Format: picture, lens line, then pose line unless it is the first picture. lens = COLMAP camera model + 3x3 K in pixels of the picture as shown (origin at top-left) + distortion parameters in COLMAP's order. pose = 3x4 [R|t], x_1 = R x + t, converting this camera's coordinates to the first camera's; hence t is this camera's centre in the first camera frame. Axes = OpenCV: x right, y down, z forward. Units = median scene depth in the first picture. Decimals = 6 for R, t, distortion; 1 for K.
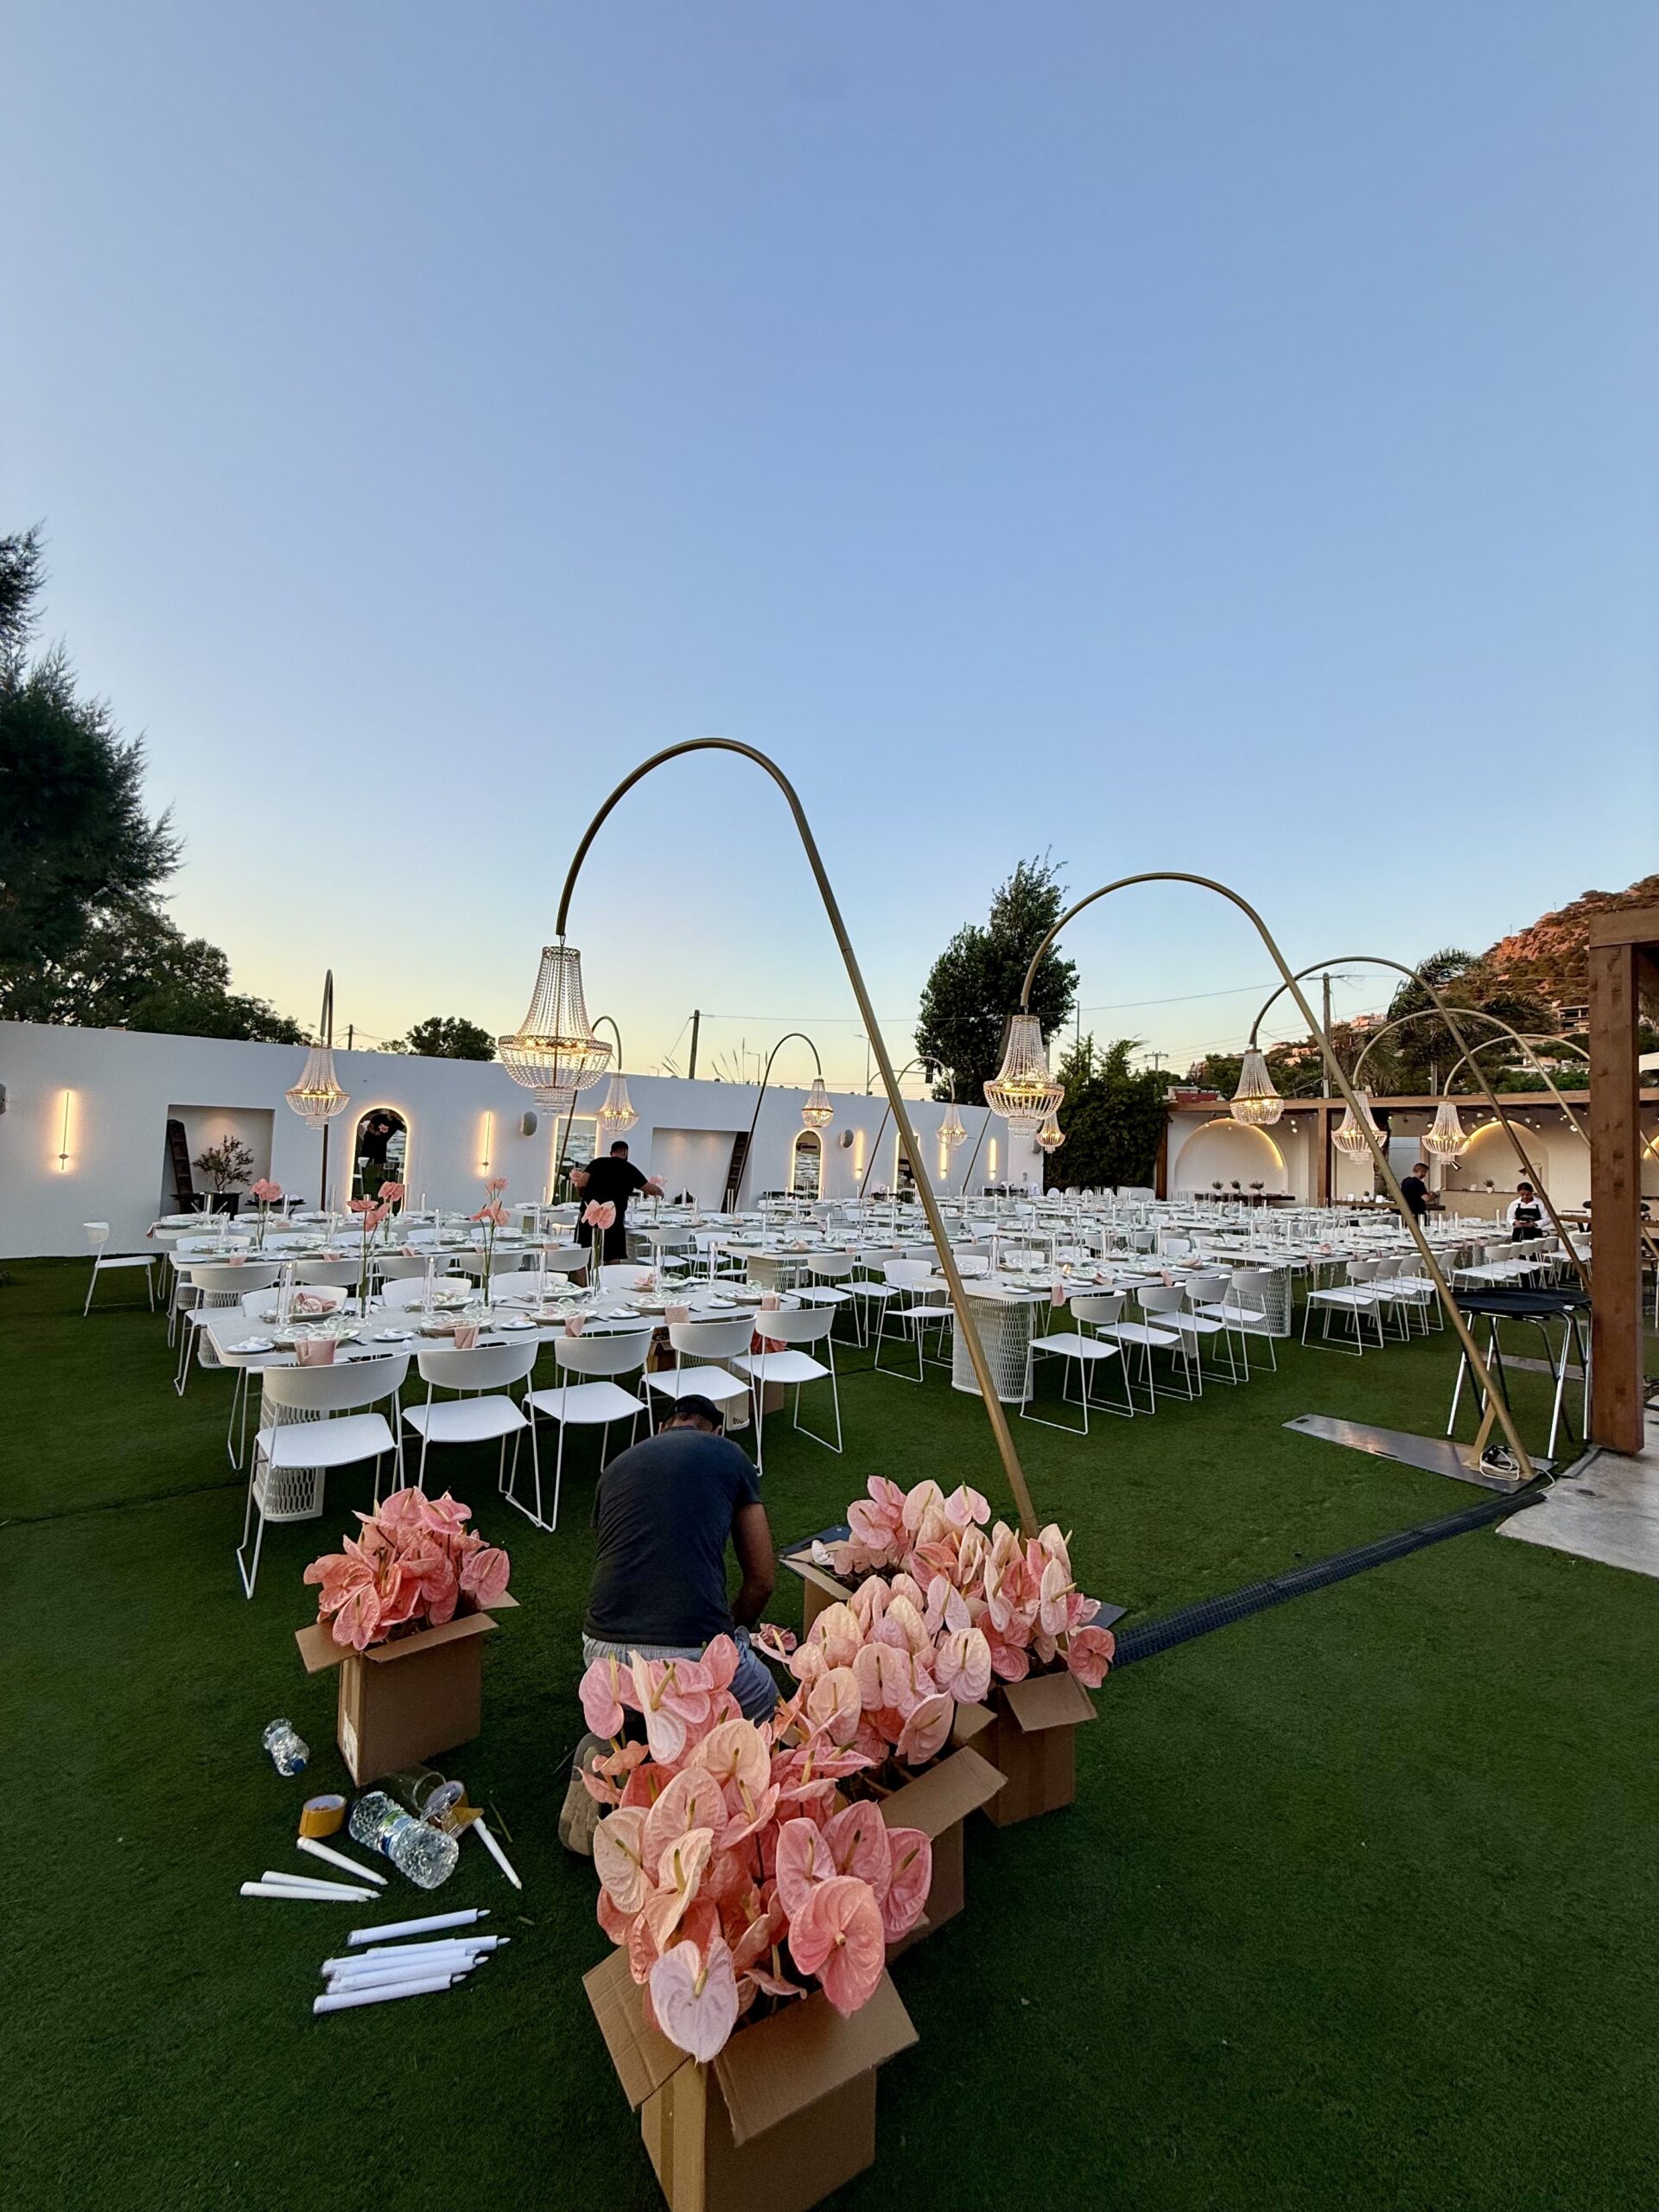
lens RADIAL K [[880.3, 0, 848.6], [0, 880.3, 1072.2], [0, 0, 1]] dist [0.000963, -0.000030]
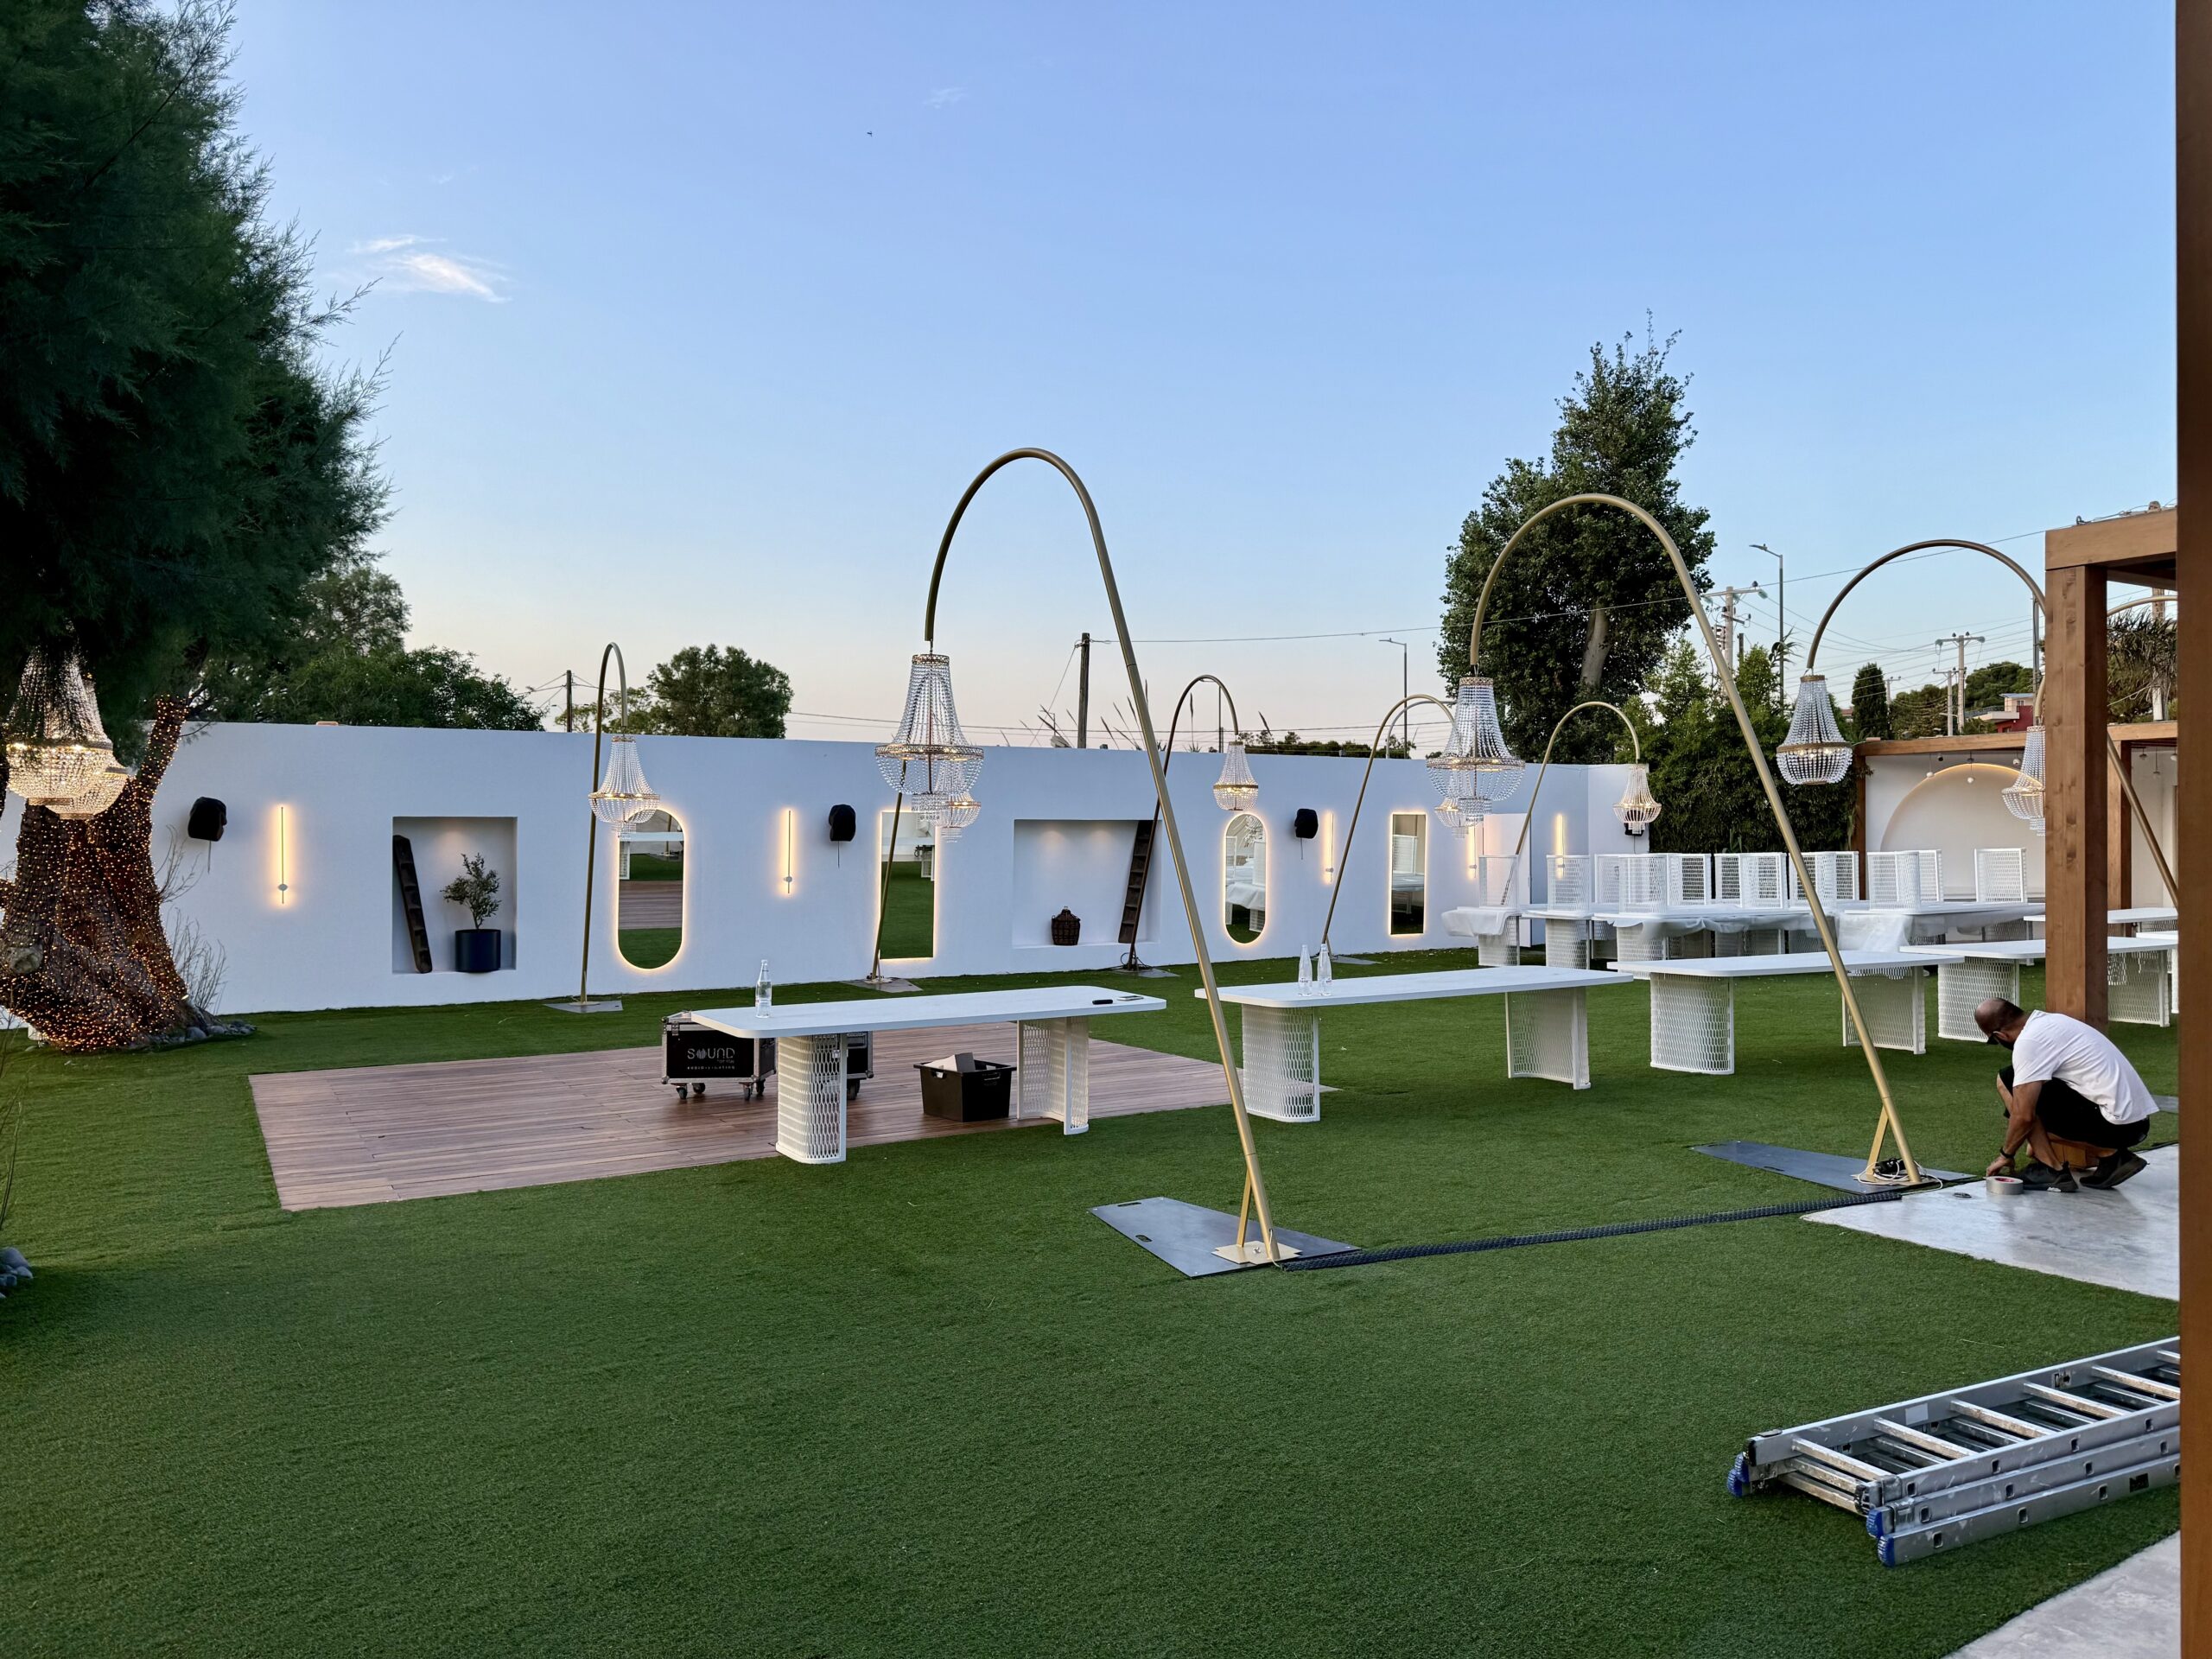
lens RADIAL K [[1676.2, 0, 1106.0], [0, 1676.2, 829.5], [0, 0, 1]] dist [0.054468, 0.000255]
pose [[0.979805, -0.037996, -0.196310, 0.087813], [0.053637, 0.995741, 0.074985, -0.019892], [0.192625, -0.084000, 0.977670, -0.222819]]
